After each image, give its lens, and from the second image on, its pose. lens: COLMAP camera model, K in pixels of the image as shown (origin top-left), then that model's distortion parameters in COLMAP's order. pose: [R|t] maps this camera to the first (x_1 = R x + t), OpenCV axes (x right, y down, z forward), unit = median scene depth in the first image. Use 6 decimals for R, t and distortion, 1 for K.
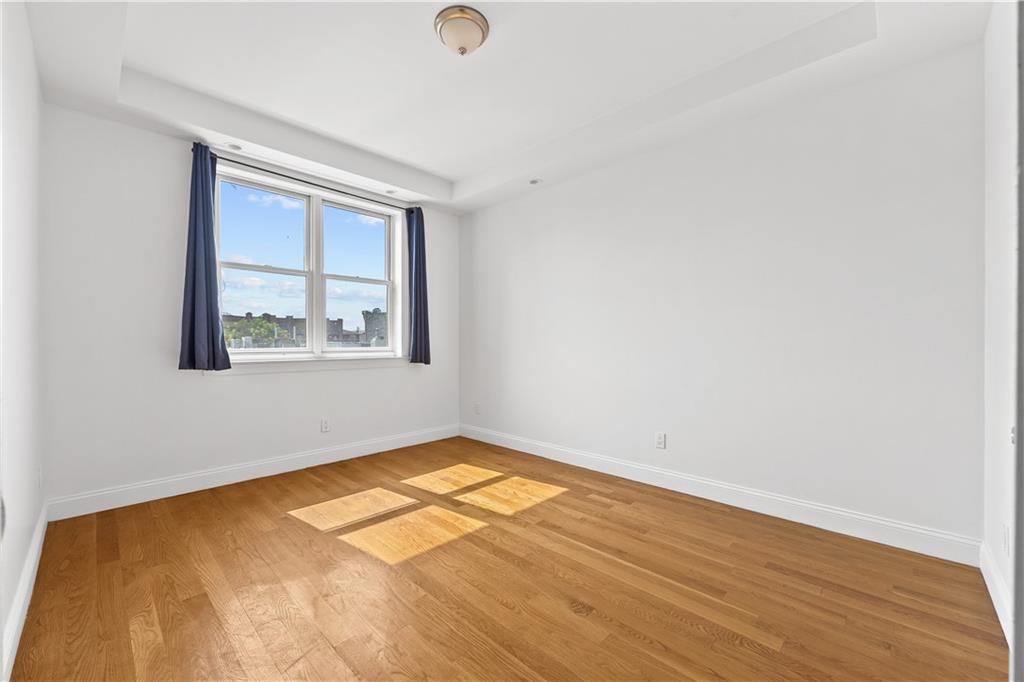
lens RADIAL K [[394.0, 0, 511.1], [0, 394.0, 342.4], [0, 0, 1]] dist [-0.001470, 0.000053]
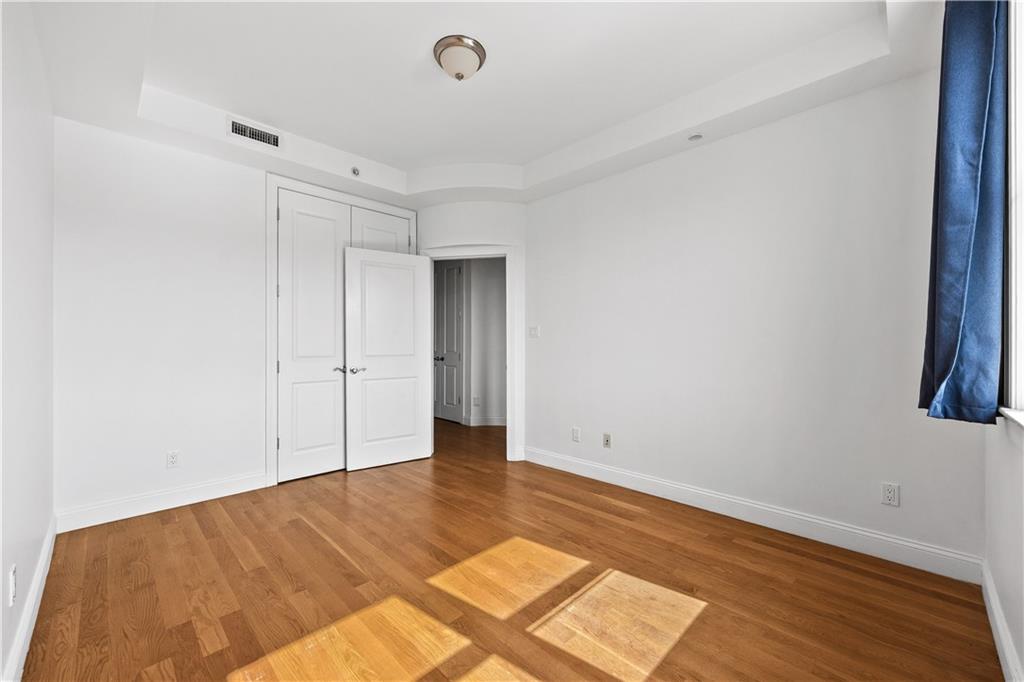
lens RADIAL K [[394.0, 0, 512.5], [0, 394.0, 346.1], [0, 0, 1]] dist [-0.001470, 0.000053]
pose [[-0.999710, 0.003712, 0.023775, -0.241880], [0.003749, 0.999992, 0.001512, -0.026460], [-0.023769, 0.001600, -0.999716, 1.700033]]
